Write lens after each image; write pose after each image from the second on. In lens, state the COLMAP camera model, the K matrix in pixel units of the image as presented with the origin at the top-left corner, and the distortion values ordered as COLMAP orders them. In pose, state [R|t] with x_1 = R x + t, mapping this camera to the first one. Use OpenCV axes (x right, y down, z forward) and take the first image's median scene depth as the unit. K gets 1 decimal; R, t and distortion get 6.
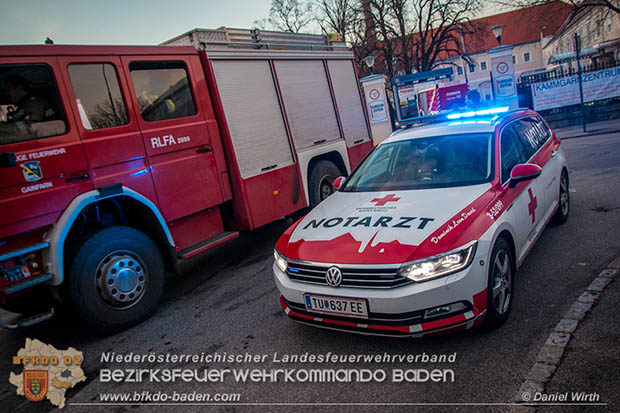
lens RADIAL K [[472.3, 0, 310.6], [0, 472.3, 208.2], [0, 0, 1]] dist [-0.096978, 0.036209]
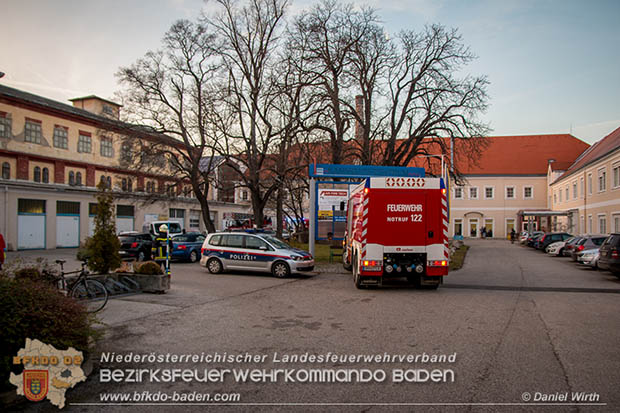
lens RADIAL K [[472.3, 0, 310.7], [0, 472.3, 208.0], [0, 0, 1]] dist [-0.096978, 0.036209]
pose [[0.979416, 0.200372, 0.024407, 0.129762], [-0.190567, 0.957737, -0.215460, -0.085471], [-0.066548, 0.206374, 0.976207, 0.362710]]
